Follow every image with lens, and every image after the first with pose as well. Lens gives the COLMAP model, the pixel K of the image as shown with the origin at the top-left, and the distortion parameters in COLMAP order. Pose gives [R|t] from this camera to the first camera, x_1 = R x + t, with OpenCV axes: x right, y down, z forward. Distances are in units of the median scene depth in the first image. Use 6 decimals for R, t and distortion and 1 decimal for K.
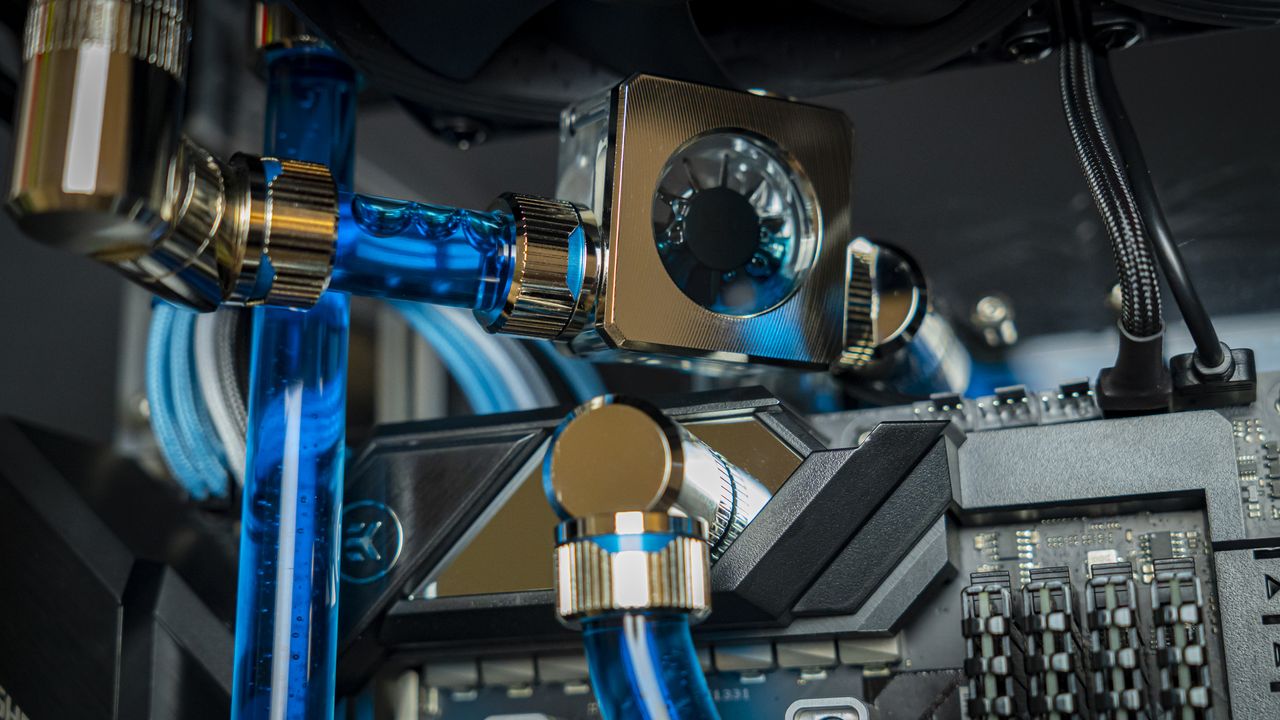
lens RADIAL K [[1797.6, 0, 640.0], [0, 1797.6, 360.0], [0, 0, 1]] dist [0.016397, 0.007391]
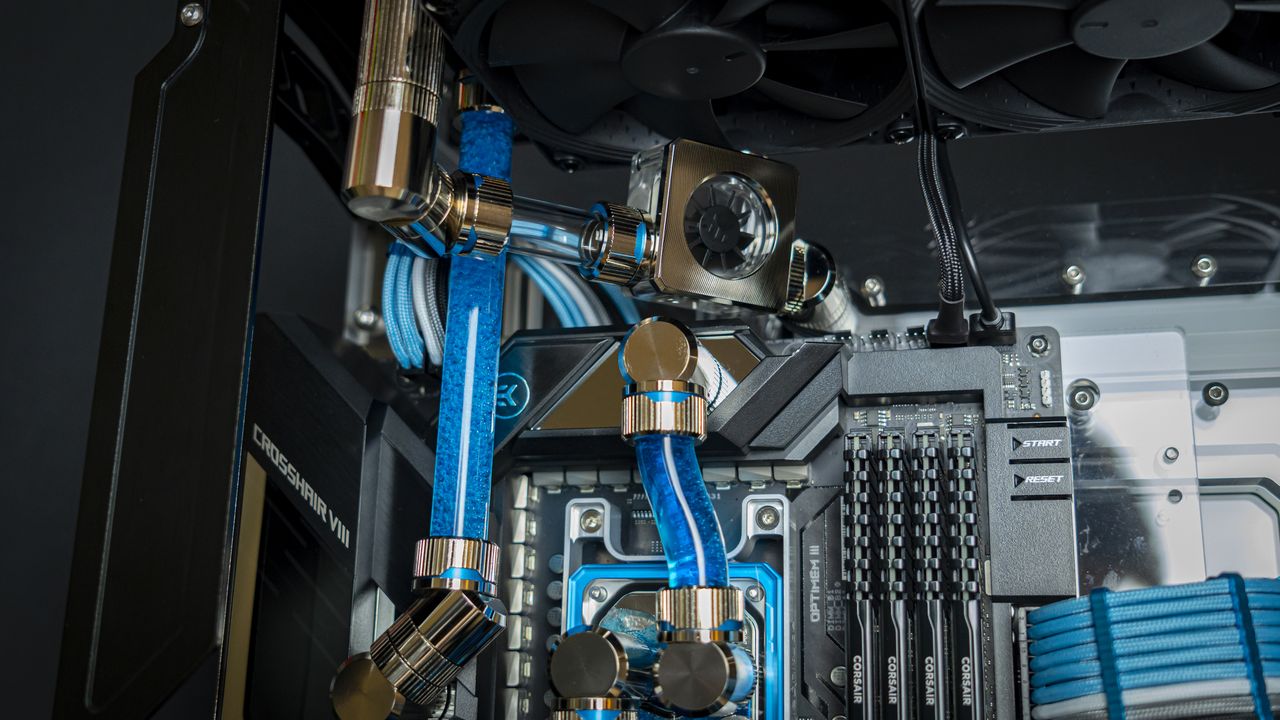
lens RADIAL K [[1385.9, 0, 640.0], [0, 1385.9, 360.0], [0, 0, 1]] dist [-0.006215, 0.006702]
pose [[0.998232, 0.055832, 0.020368, -0.054815], [-0.056233, 0.998223, 0.019693, 0.033344], [-0.019232, -0.020803, 0.999599, -0.357236]]
